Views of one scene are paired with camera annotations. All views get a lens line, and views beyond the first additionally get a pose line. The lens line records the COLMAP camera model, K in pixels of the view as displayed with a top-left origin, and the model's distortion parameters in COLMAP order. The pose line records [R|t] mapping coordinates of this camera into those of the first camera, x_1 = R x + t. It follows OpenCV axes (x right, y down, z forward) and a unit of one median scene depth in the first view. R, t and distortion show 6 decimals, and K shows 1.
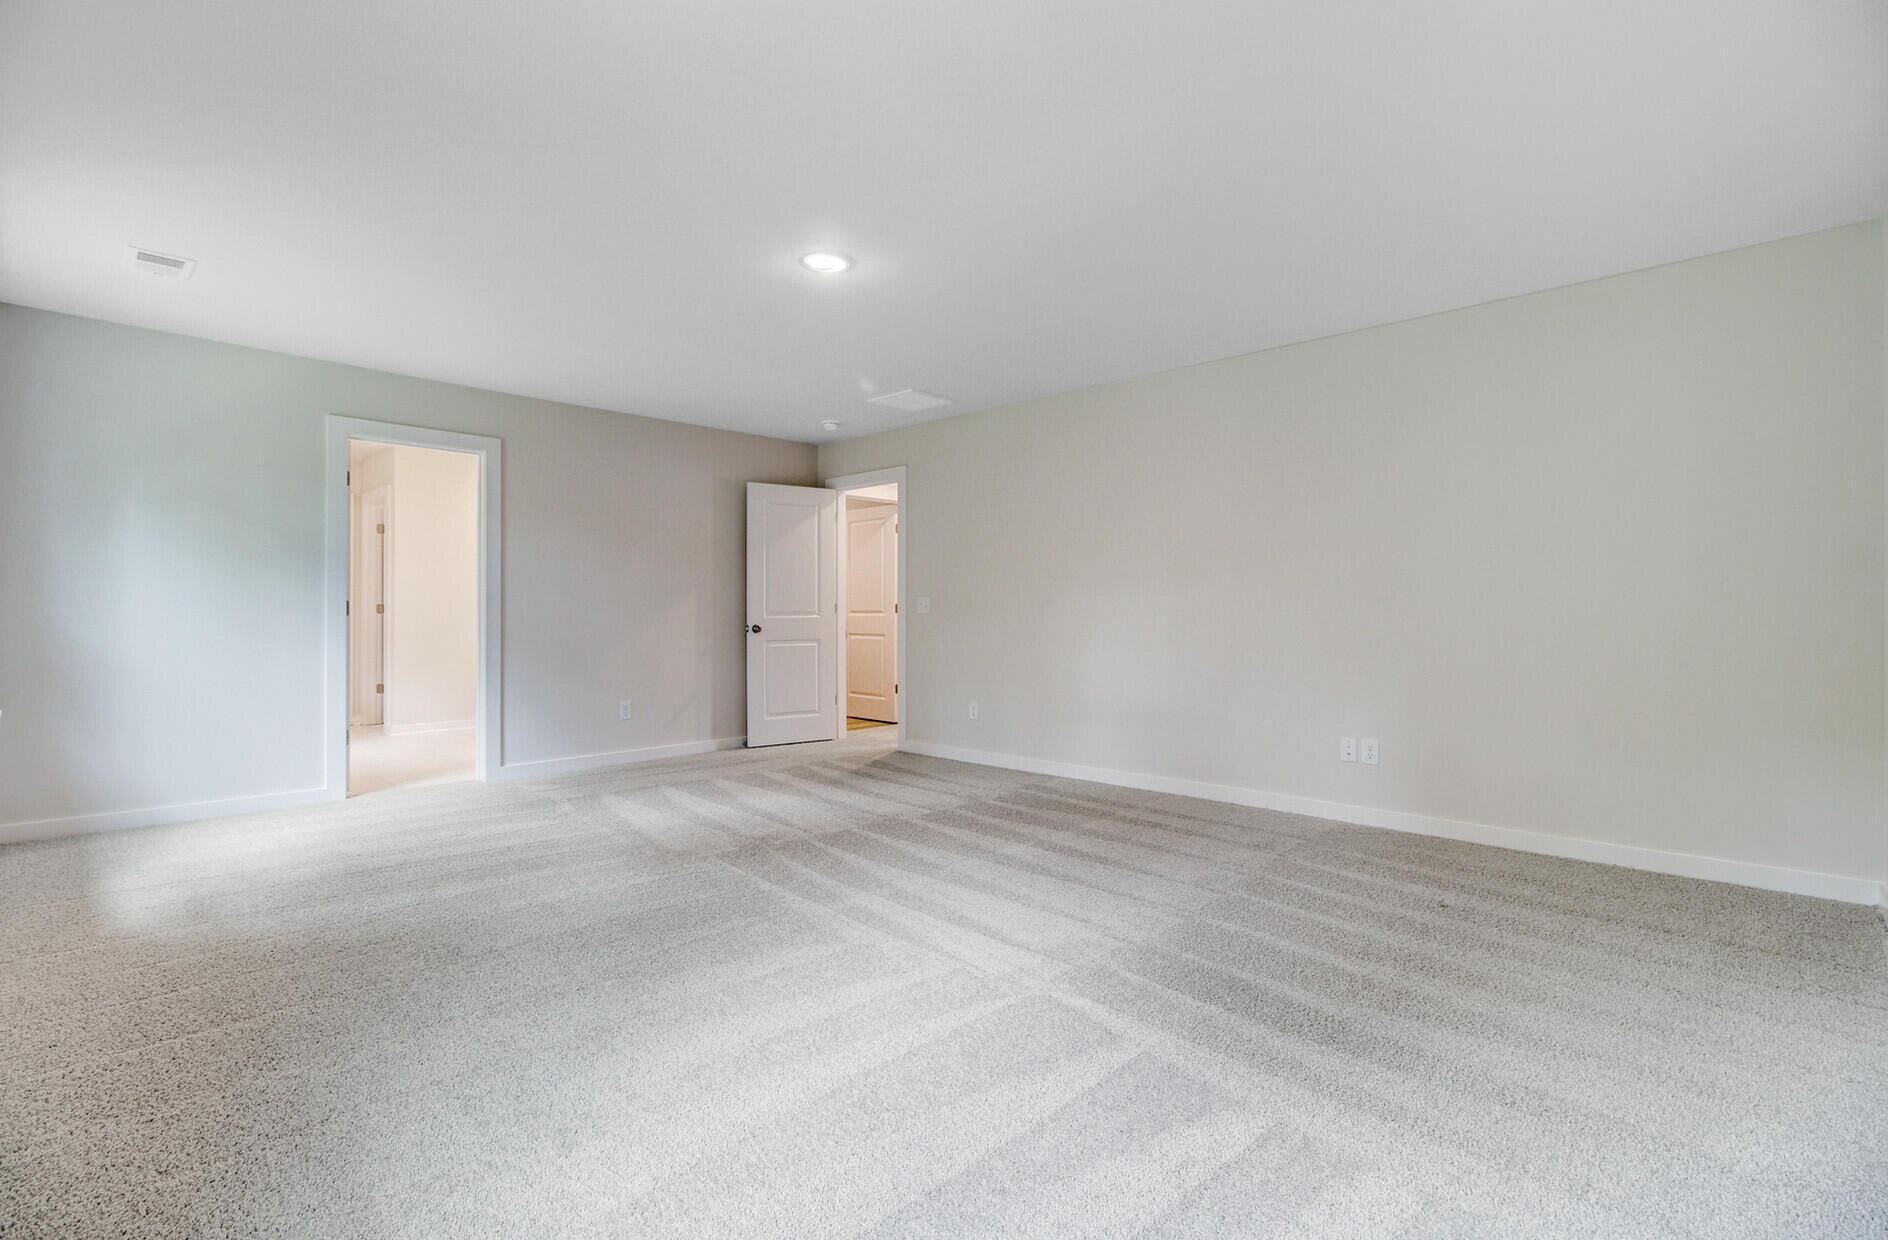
lens RADIAL K [[863.8, 0, 938.1], [0, 863.8, 602.2], [0, 0, 1]] dist [-0.001135, 0.000012]
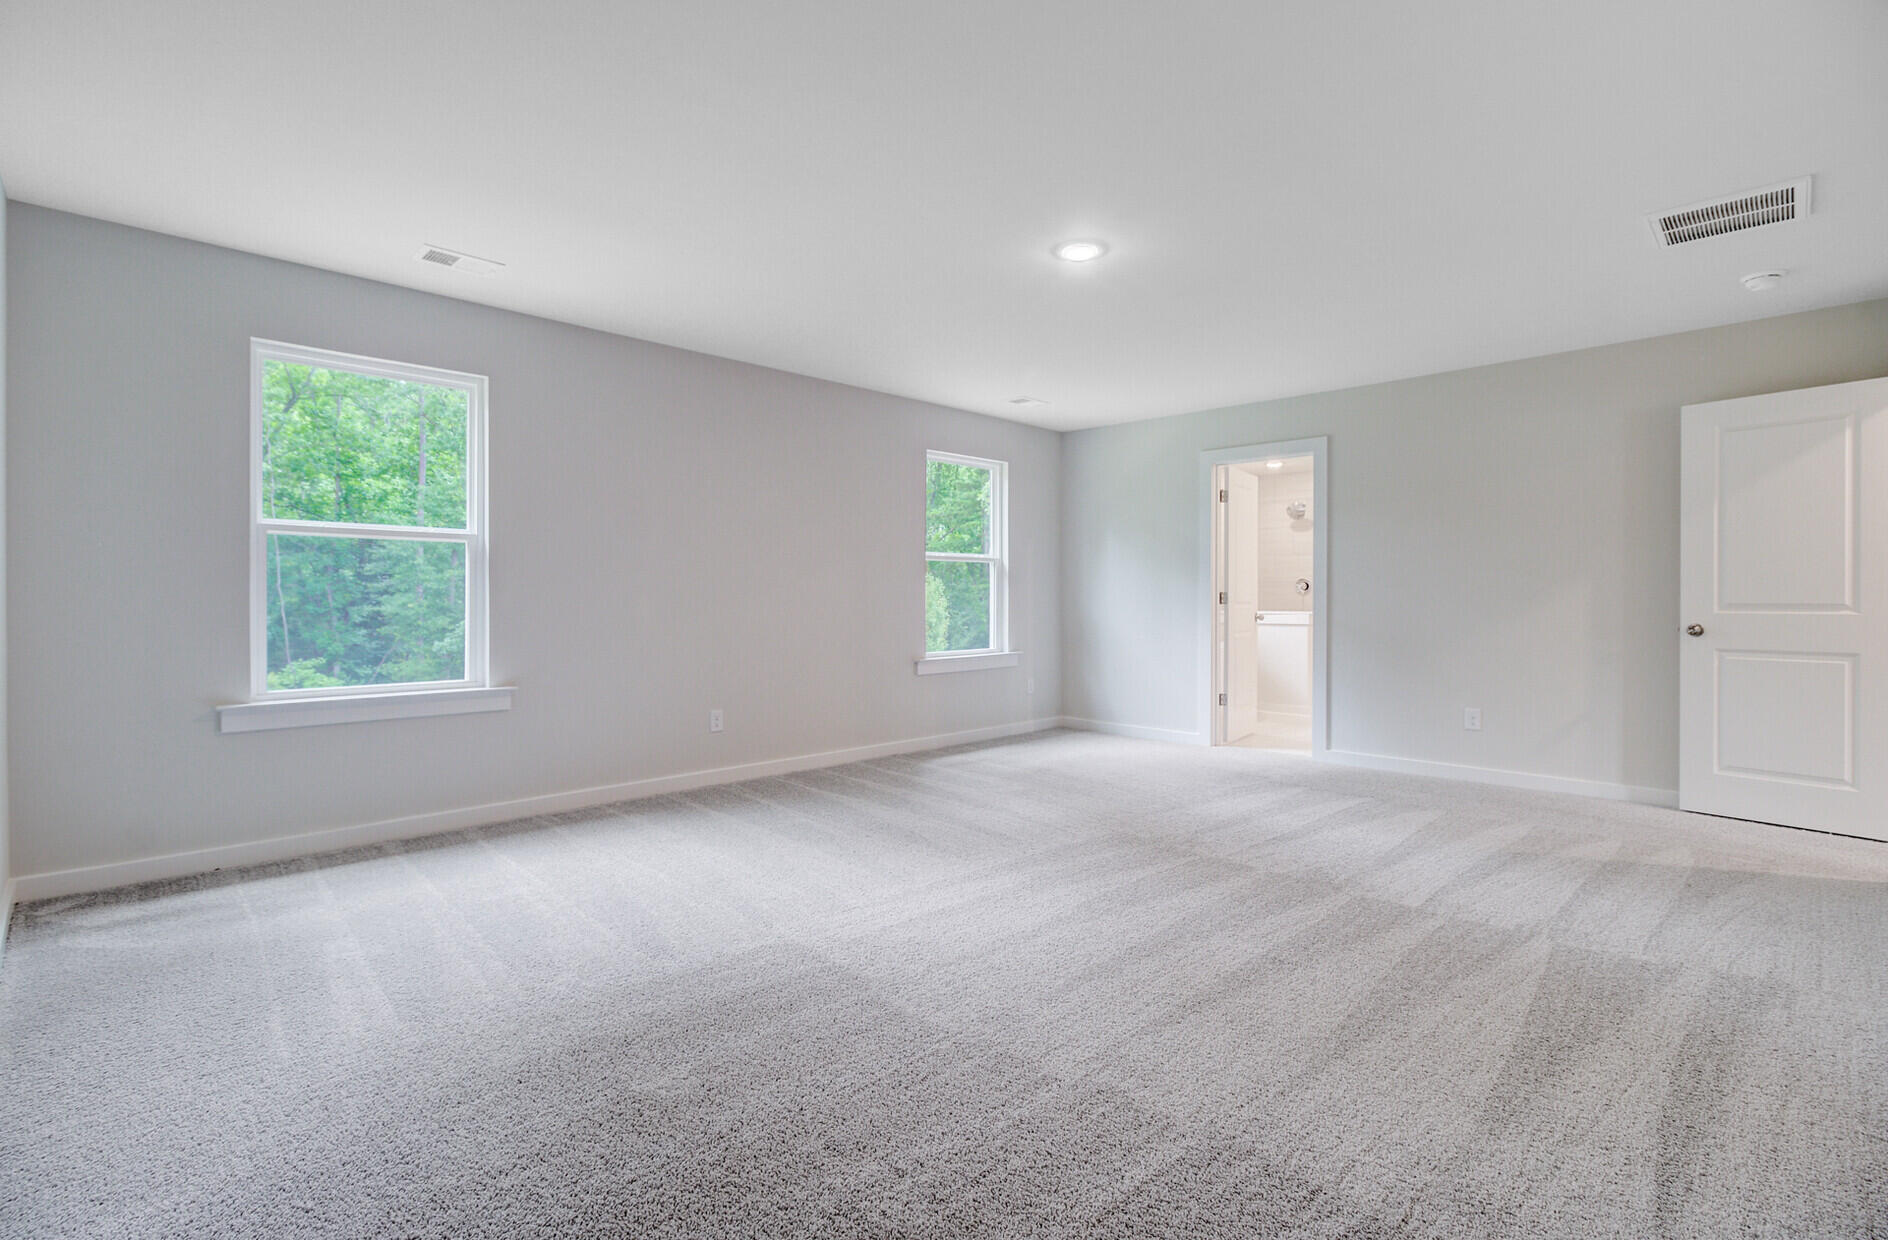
lens RADIAL K [[863.8, 0, 938.1], [0, 863.8, 602.2], [0, 0, 1]] dist [-0.001135, 0.000012]
pose [[-0.007494, 0.003743, -0.999965, 0.468865], [0.003531, 0.999987, 0.003716, 0.005219], [0.999966, -0.003503, -0.007507, 0.463272]]
